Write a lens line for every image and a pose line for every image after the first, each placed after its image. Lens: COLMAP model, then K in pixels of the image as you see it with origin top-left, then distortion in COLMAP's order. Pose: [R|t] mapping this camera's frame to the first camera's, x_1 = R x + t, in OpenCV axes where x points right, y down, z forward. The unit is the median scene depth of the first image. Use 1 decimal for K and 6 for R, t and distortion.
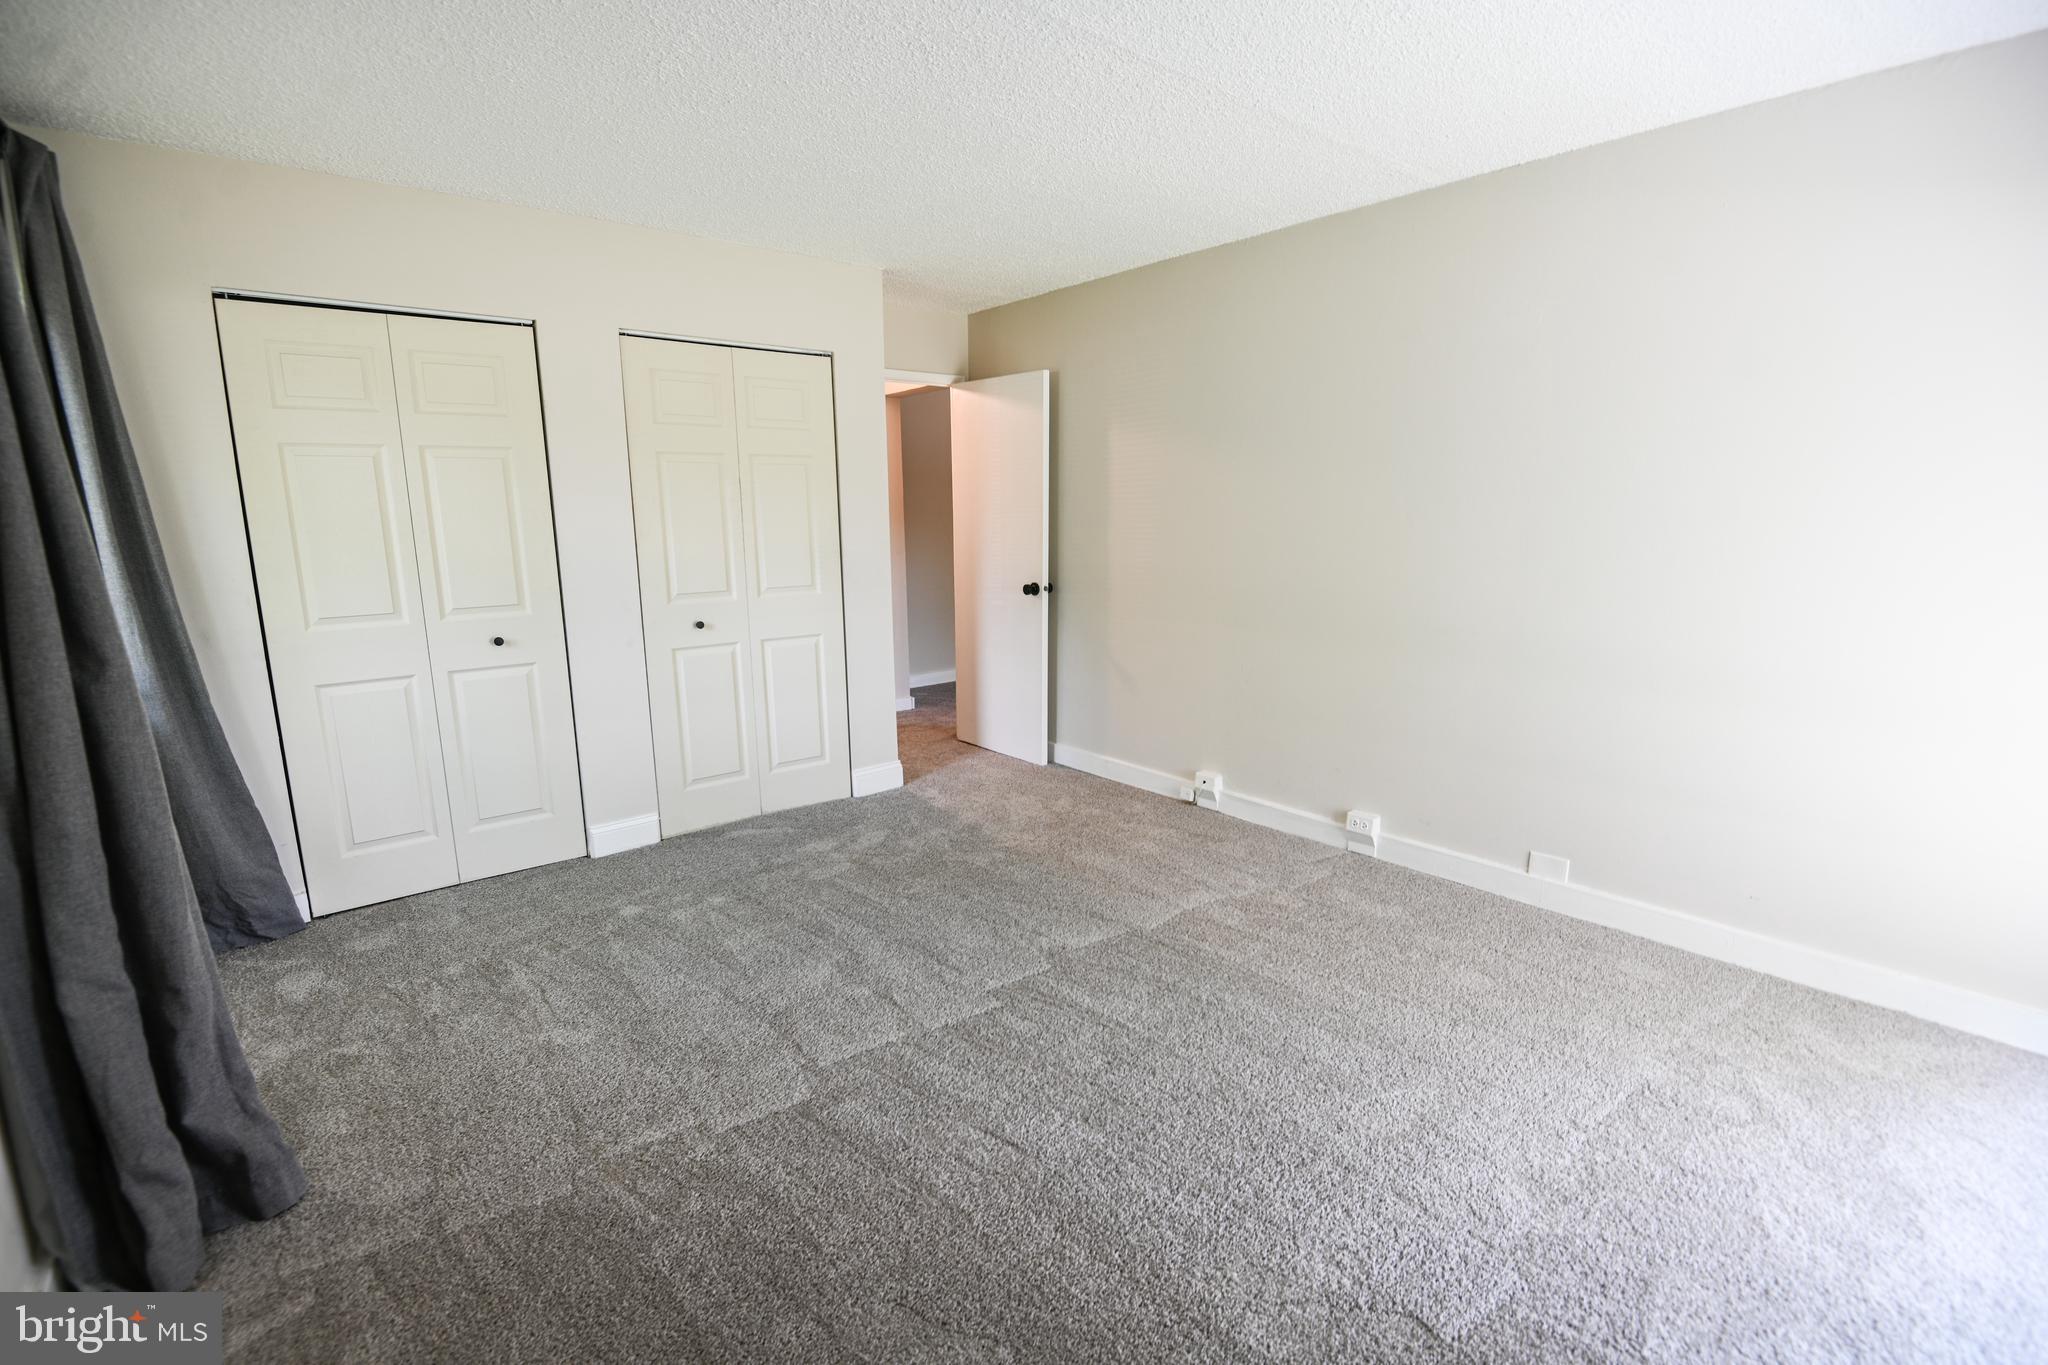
lens RADIAL K [[944.0, 0, 1014.5], [0, 944.0, 689.6], [0, 0, 1]] dist [-0.006414, -0.009089]
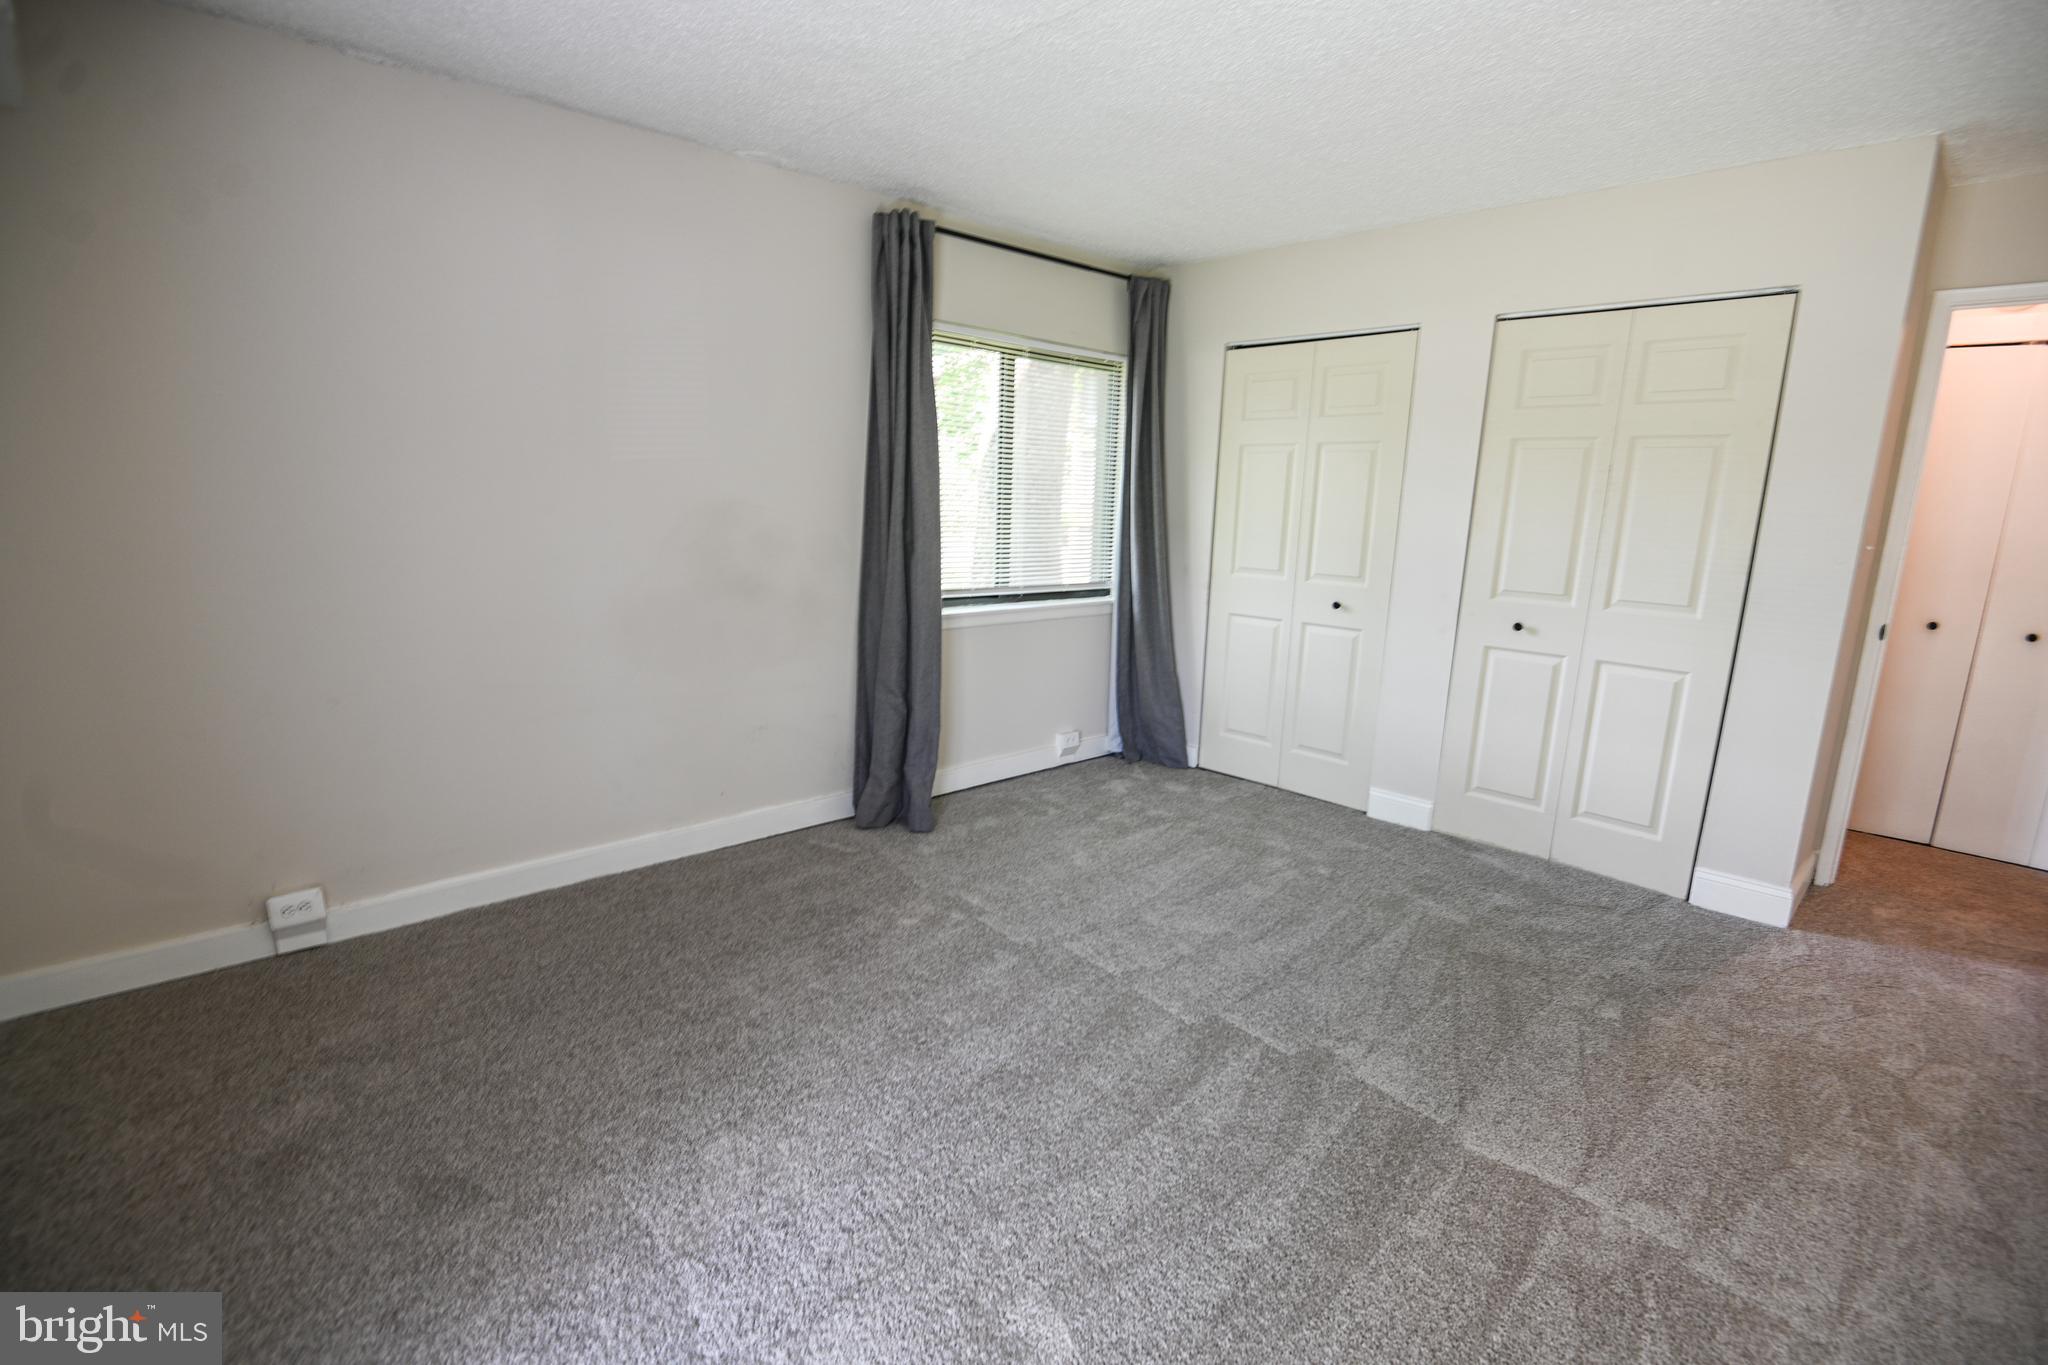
lens RADIAL K [[944.0, 0, 1014.5], [0, 944.0, 689.6], [0, 0, 1]] dist [-0.006414, -0.009089]
pose [[0.055619, 0.214214, -0.975202, 0.570402], [-0.210926, 0.957192, 0.198228, -0.092609], [0.975918, 0.194670, 0.098422, 0.466998]]
